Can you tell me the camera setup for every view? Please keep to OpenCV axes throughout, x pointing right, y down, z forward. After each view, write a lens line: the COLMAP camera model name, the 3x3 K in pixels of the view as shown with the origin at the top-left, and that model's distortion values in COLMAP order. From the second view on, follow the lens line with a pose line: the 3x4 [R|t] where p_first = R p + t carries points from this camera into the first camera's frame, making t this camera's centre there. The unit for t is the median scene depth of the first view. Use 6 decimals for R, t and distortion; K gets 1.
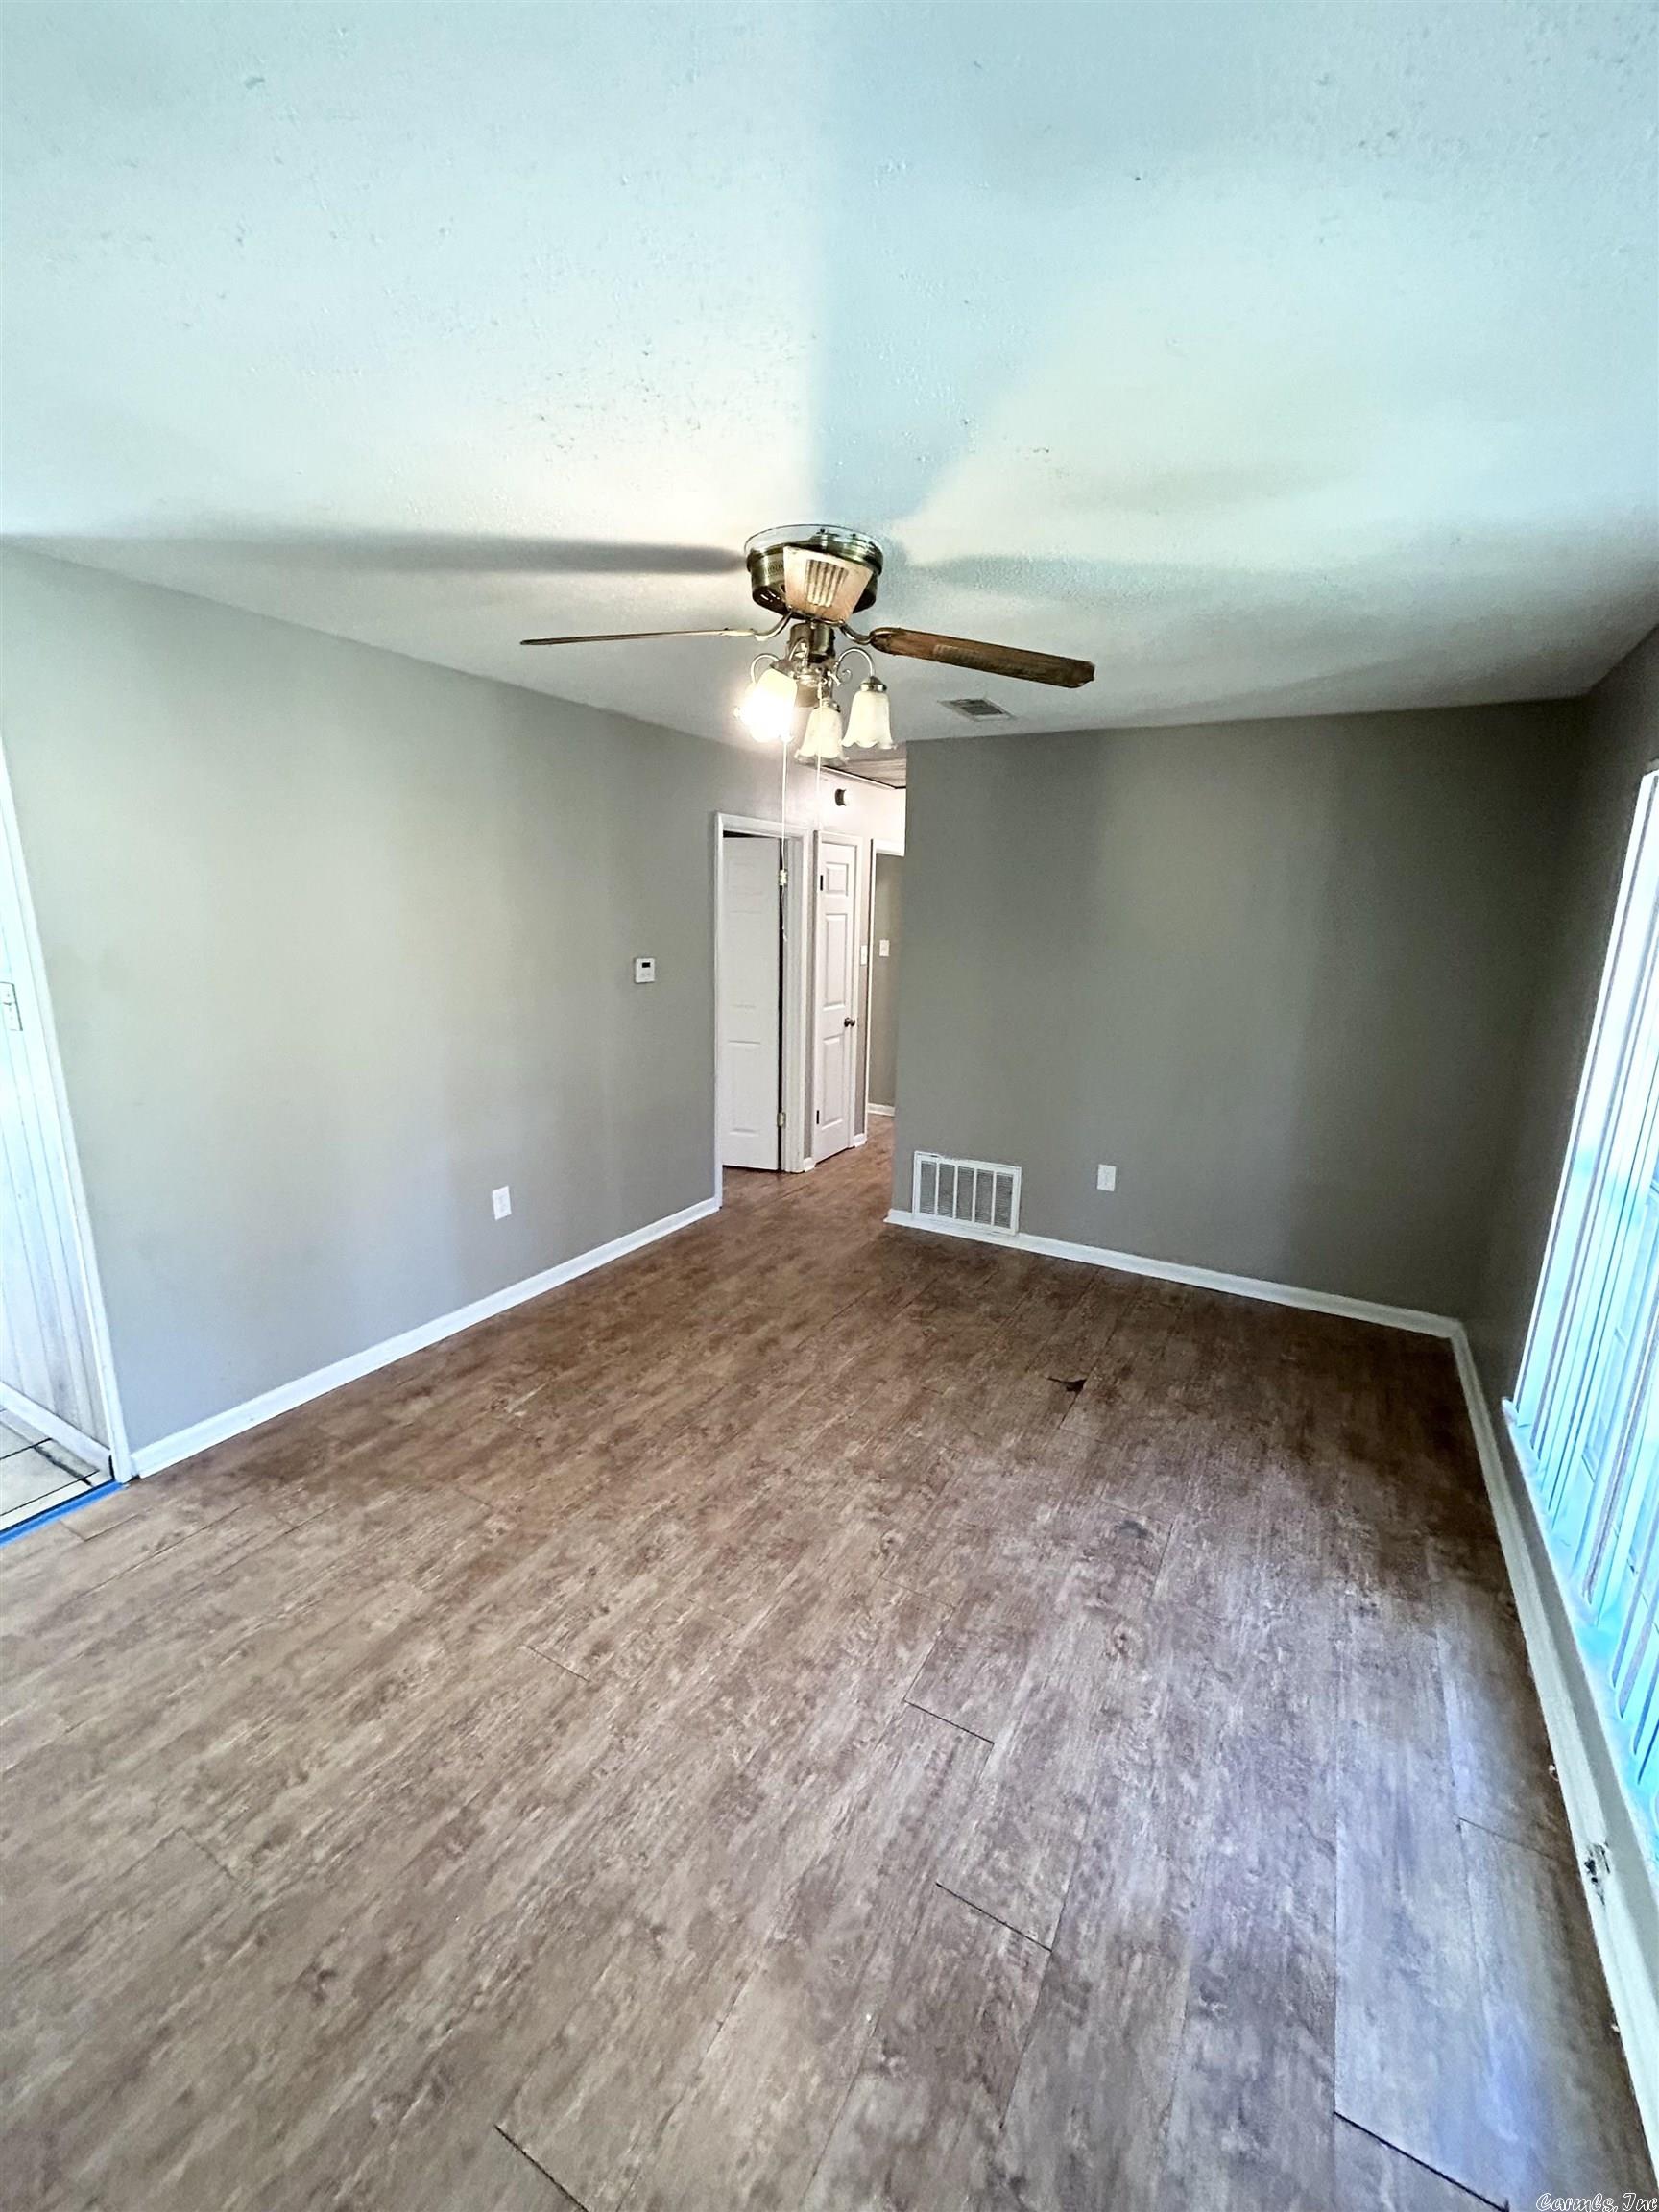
lens RADIAL K [[896.6, 0, 831.3], [0, 896.6, 1108.0], [0, 0, 1]] dist [-0.000736, 0.000586]
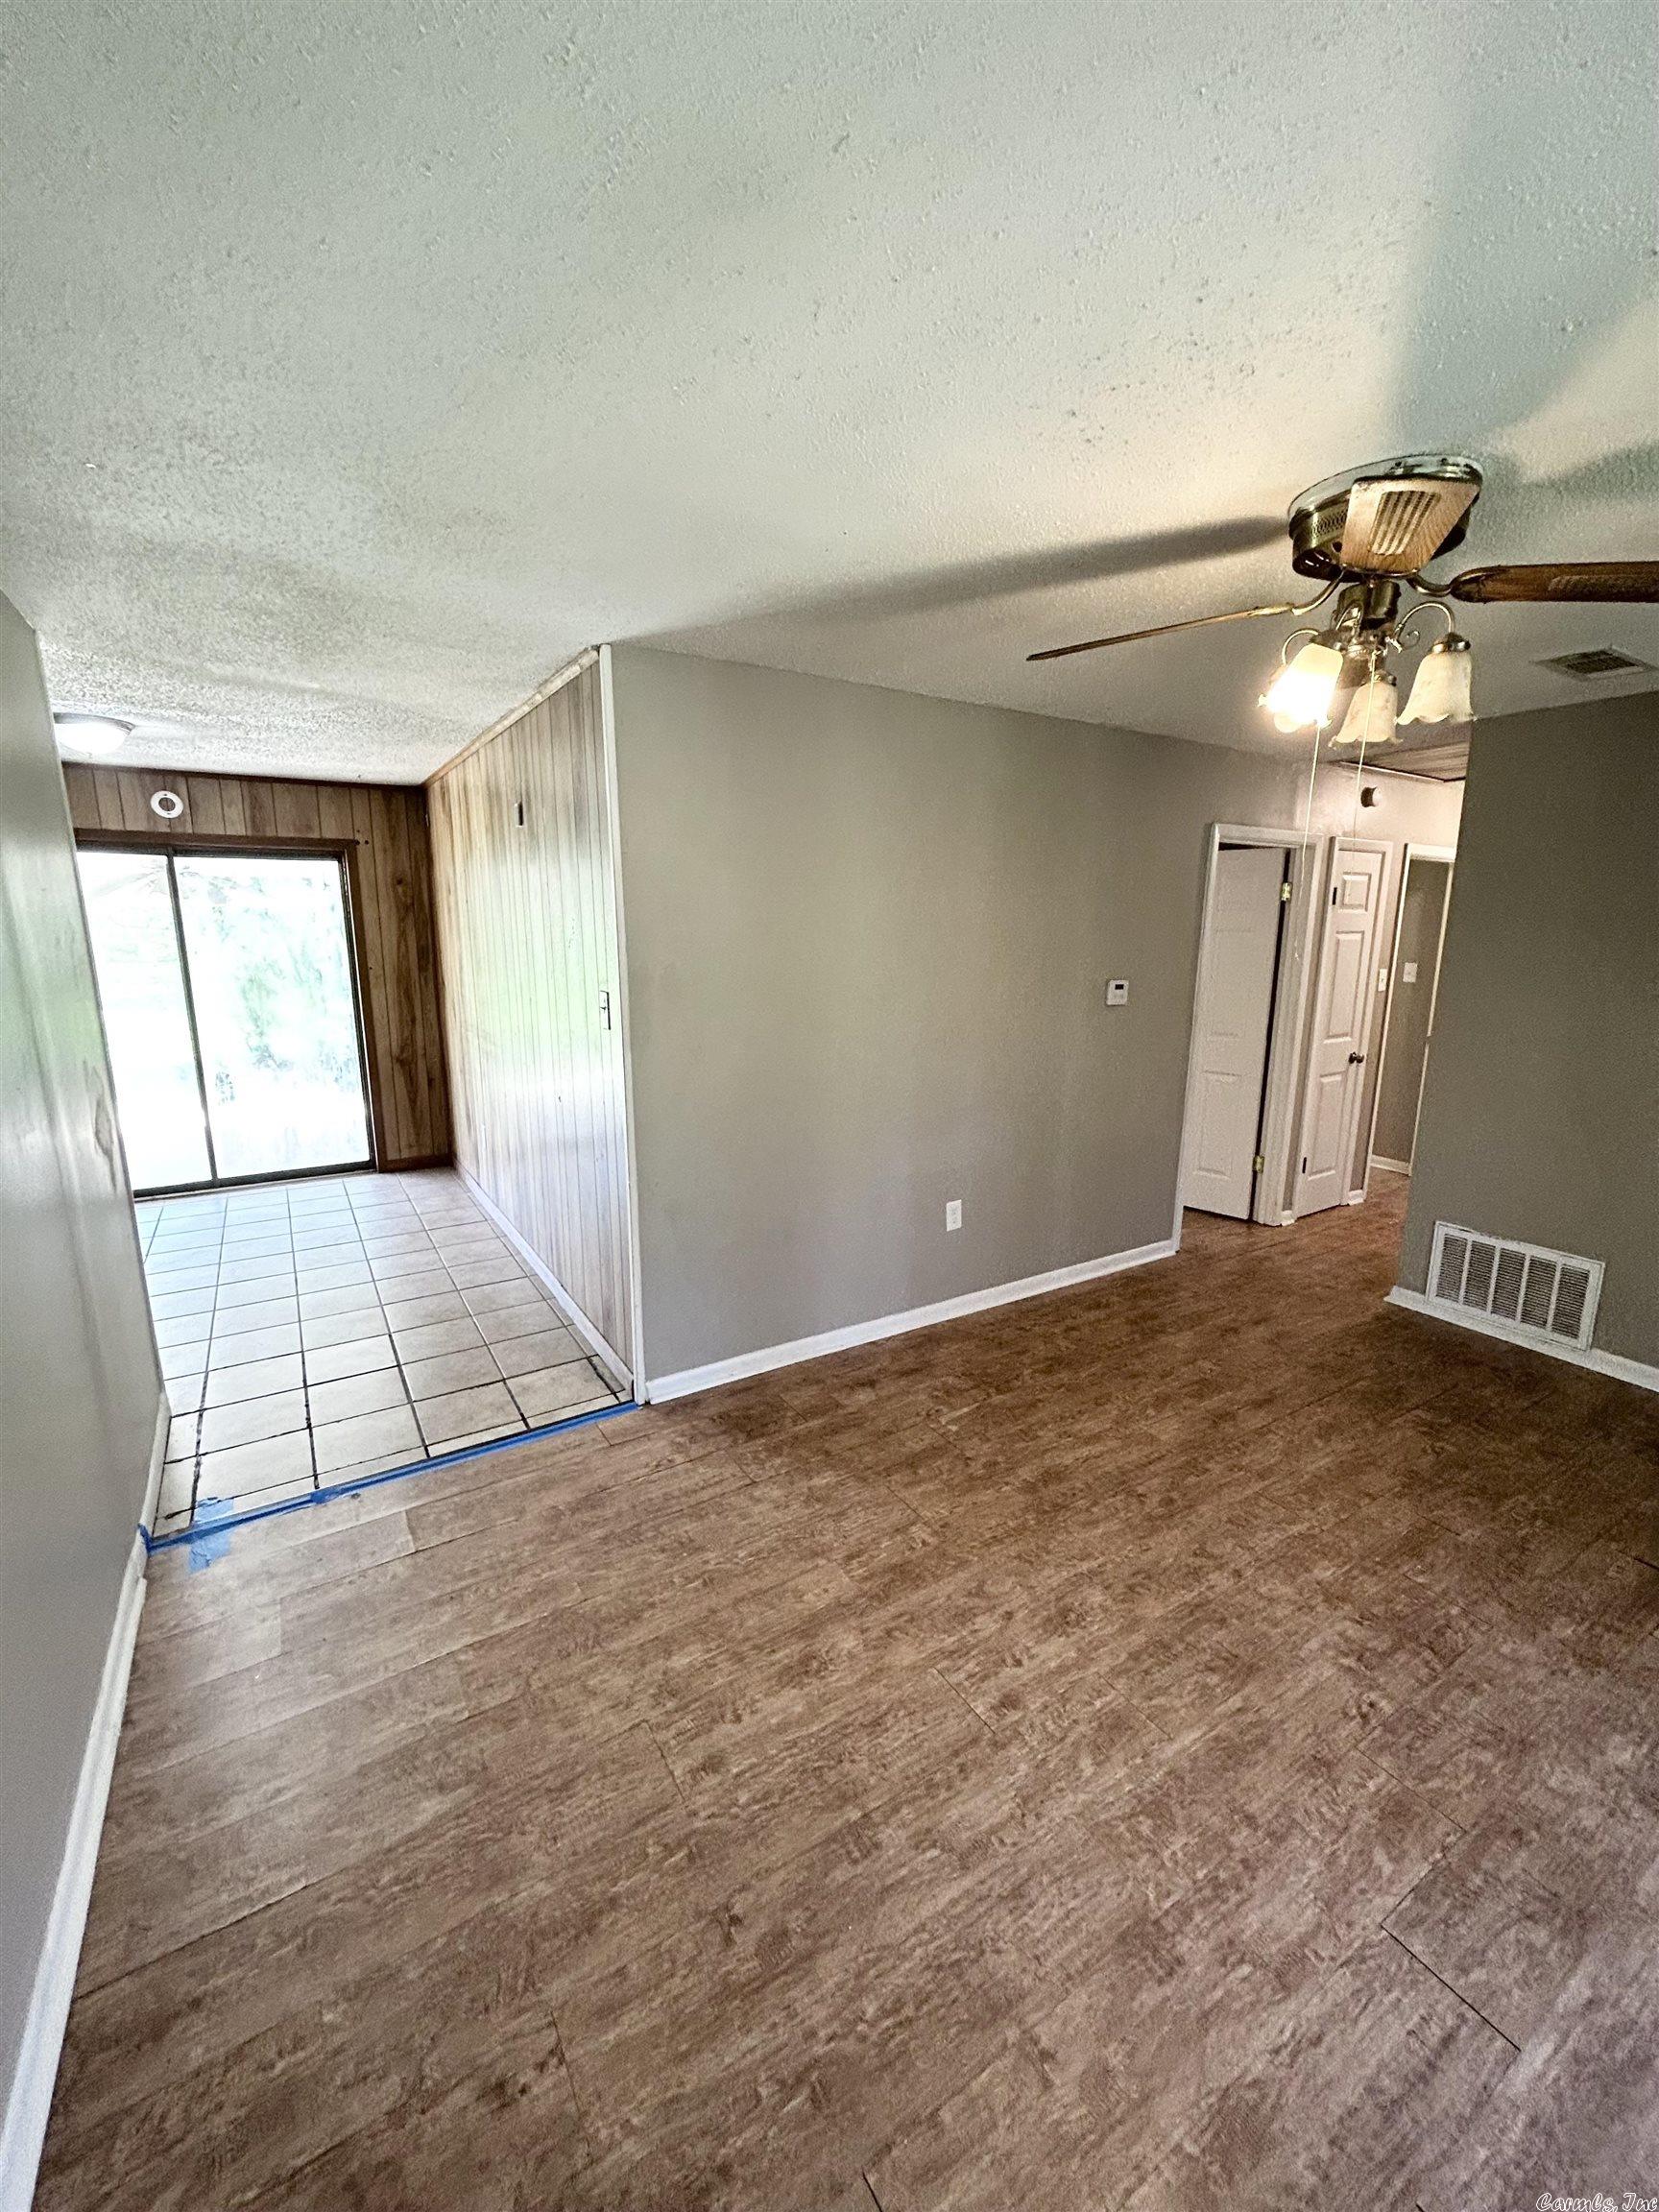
lens RADIAL K [[895.5, 0, 833.1], [0, 895.5, 1107.1], [0, 0, 1]] dist [-0.001831, 0.000957]
pose [[0.876824, 0.081050, -0.473932, -0.019650], [-0.093063, 0.995658, -0.001903, -0.003876], [0.471720, 0.045774, 0.880560, 0.040062]]
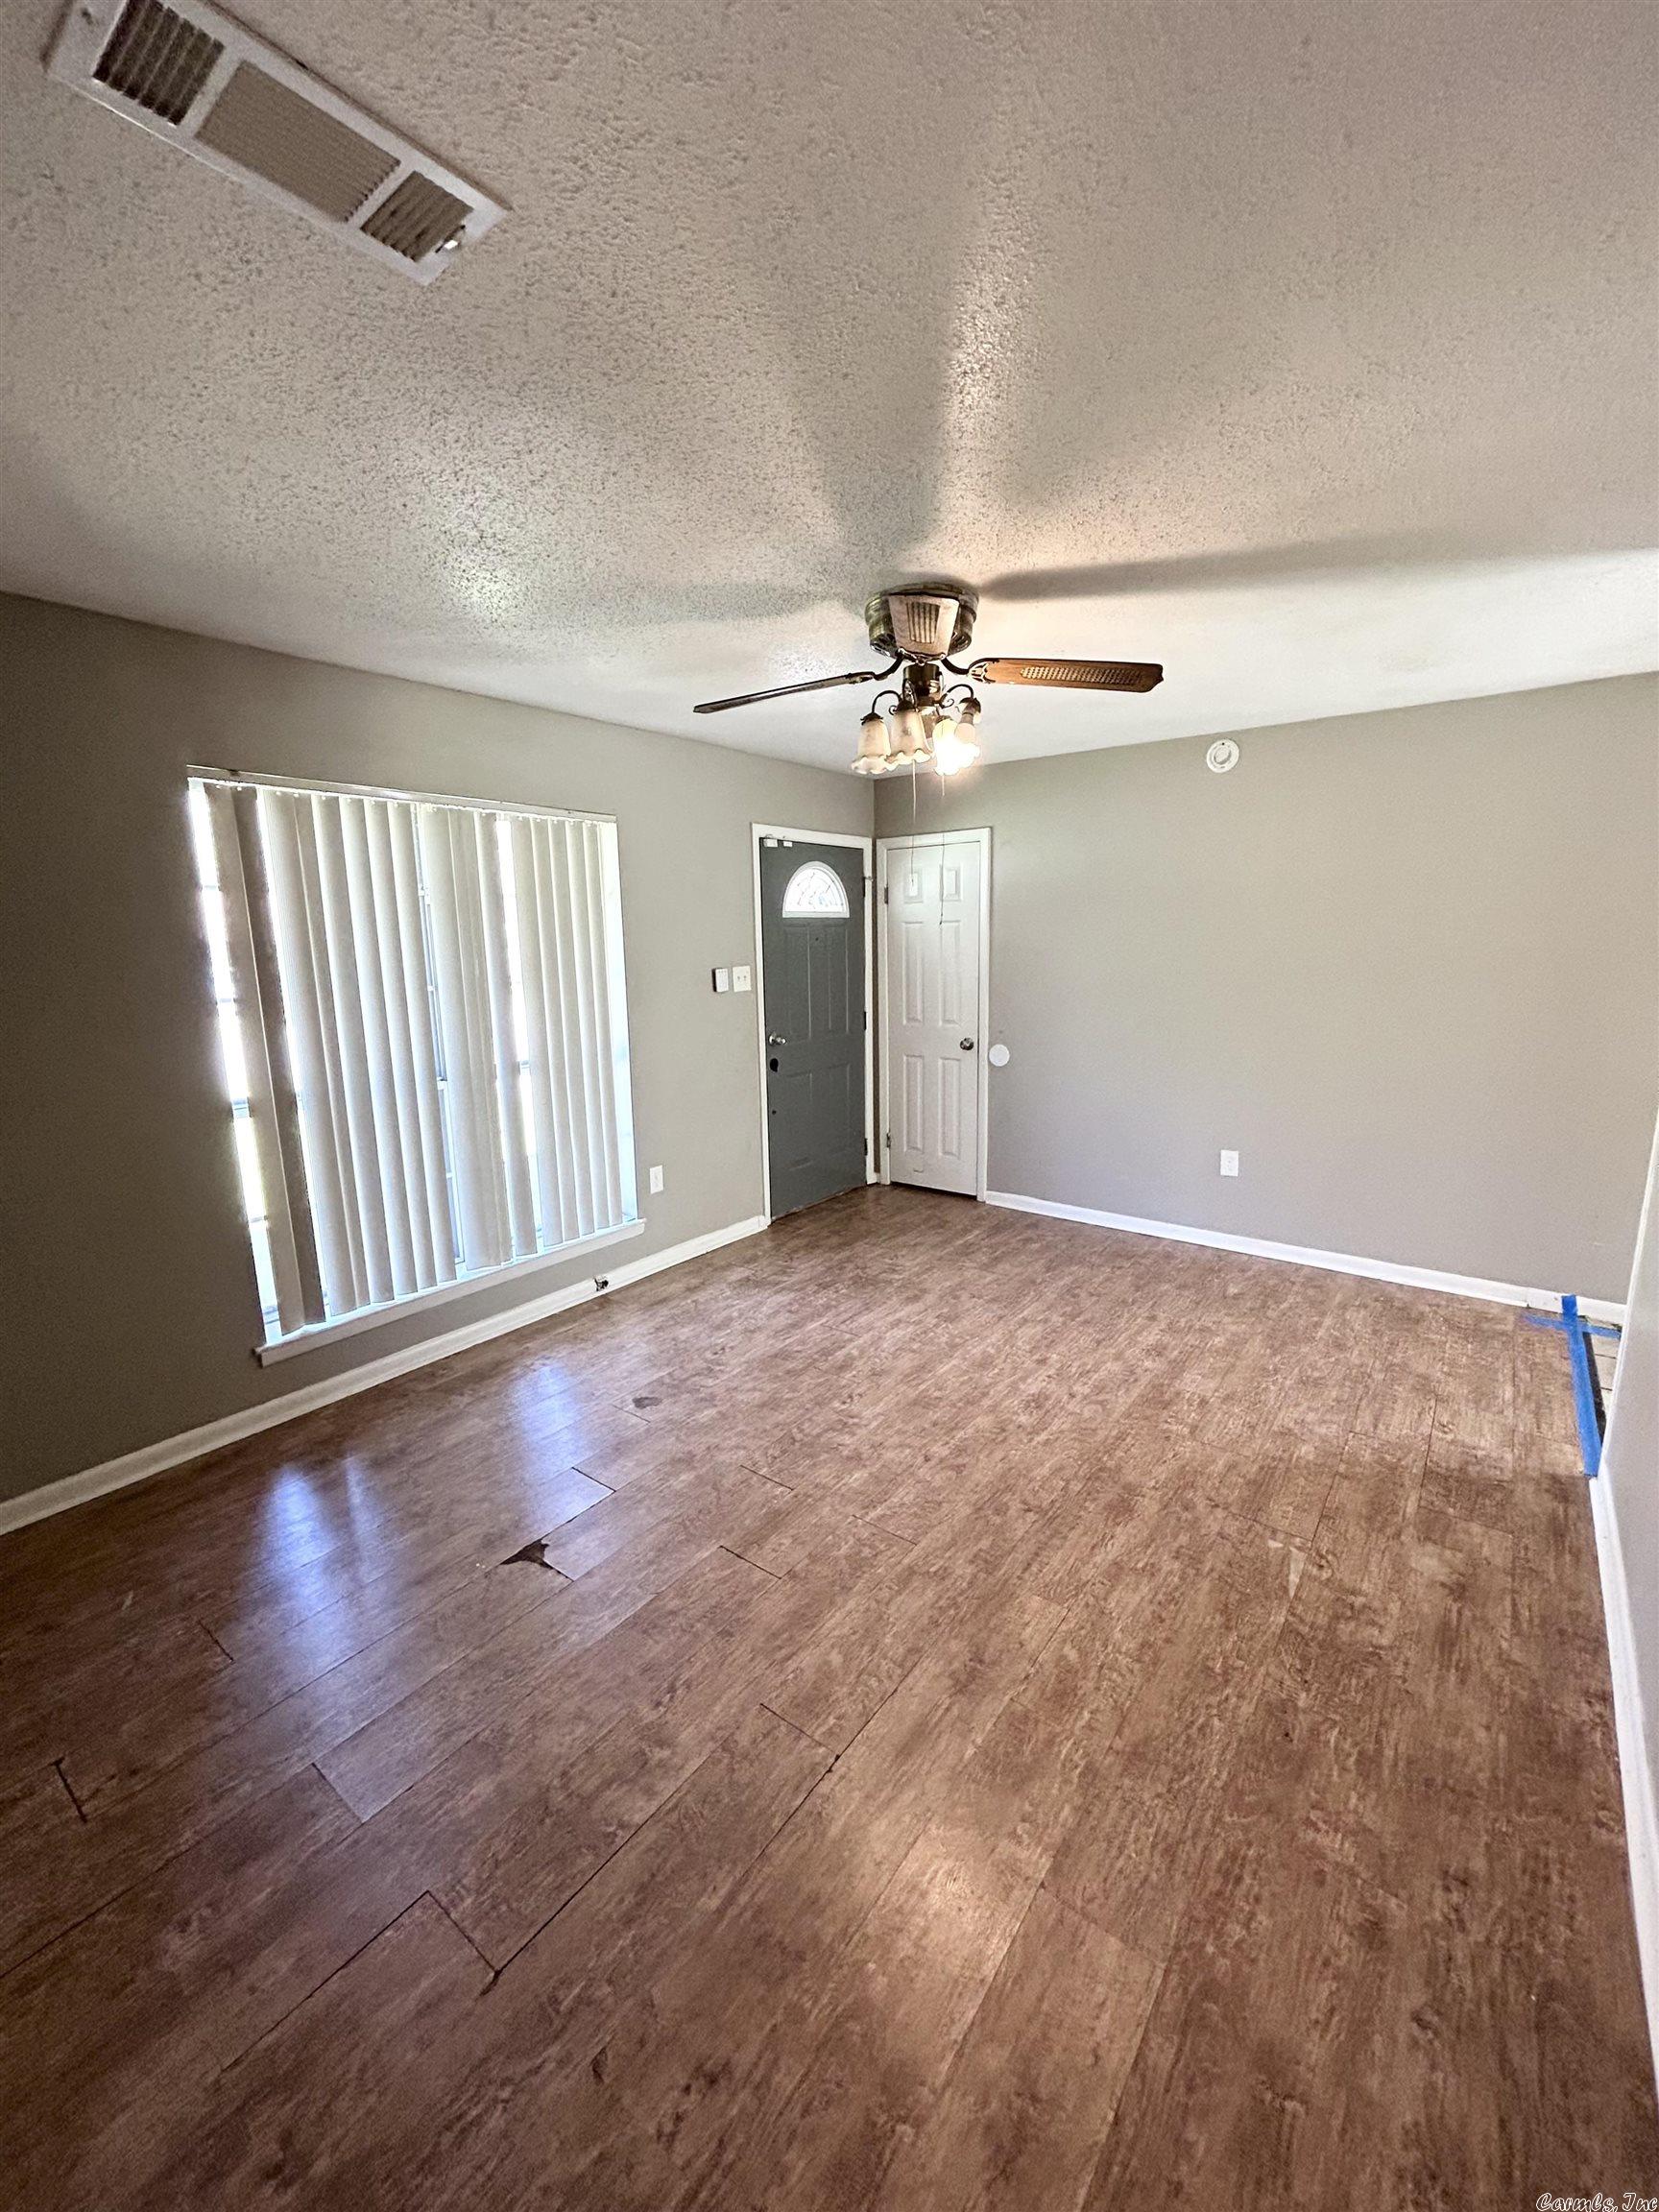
lens RADIAL K [[895.5, 0, 833.1], [0, 895.5, 1107.1], [0, 0, 1]] dist [-0.001831, 0.000957]
pose [[-0.990692, -0.033938, 0.131827, -0.067268], [0.022295, 0.914893, 0.403081, -0.385713], [-0.134287, 0.402268, -0.905620, 1.891725]]
